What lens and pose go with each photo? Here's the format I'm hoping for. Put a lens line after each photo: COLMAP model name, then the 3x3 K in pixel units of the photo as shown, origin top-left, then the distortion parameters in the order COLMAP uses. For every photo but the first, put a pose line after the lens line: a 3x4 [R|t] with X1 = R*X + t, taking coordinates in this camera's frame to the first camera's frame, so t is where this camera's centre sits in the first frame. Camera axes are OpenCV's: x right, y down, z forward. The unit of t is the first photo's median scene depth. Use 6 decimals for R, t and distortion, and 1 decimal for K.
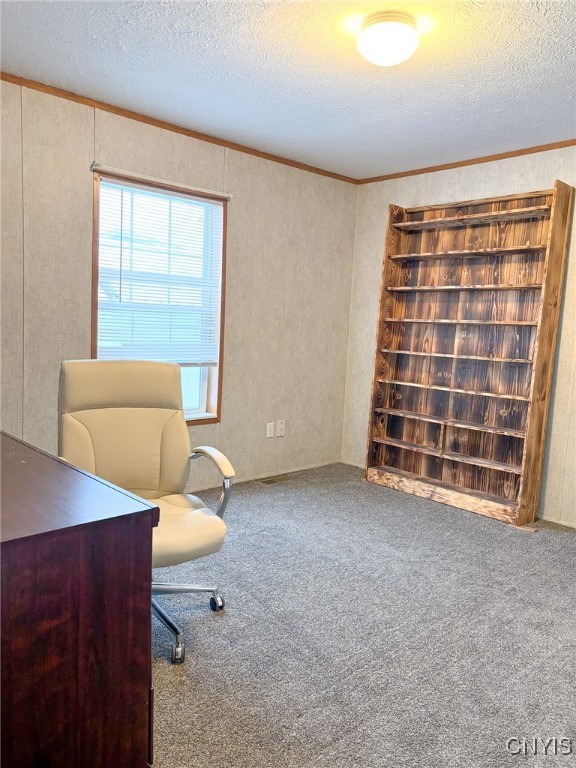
lens RADIAL K [[580.7, 0, 305.9], [0, 580.7, 383.7], [0, 0, 1]] dist [0.042286, -0.045200]
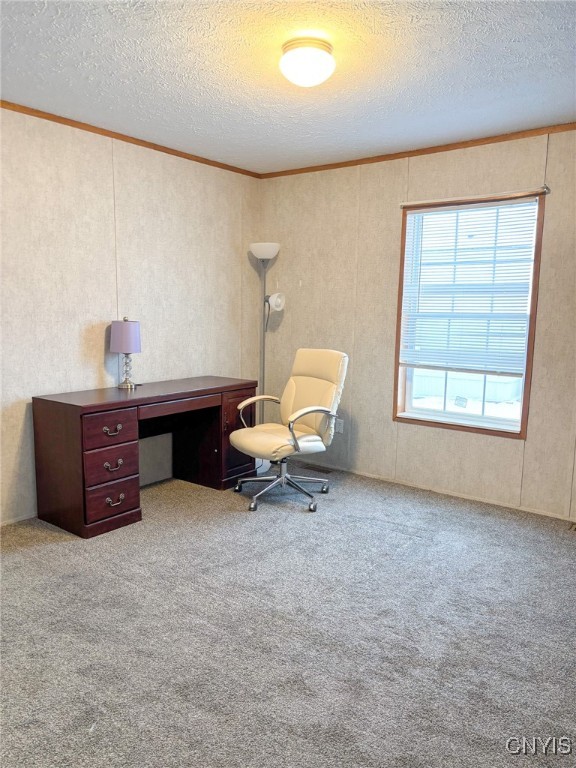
lens RADIAL K [[580.7, 0, 286.1], [0, 580.7, 385.7], [0, 0, 1]] dist [0.042286, -0.045200]
pose [[0.136535, 0.068017, -0.988297, 0.735298], [-0.130997, 0.990119, 0.050045, -0.015195], [0.981936, 0.122631, 0.144096, 0.527835]]
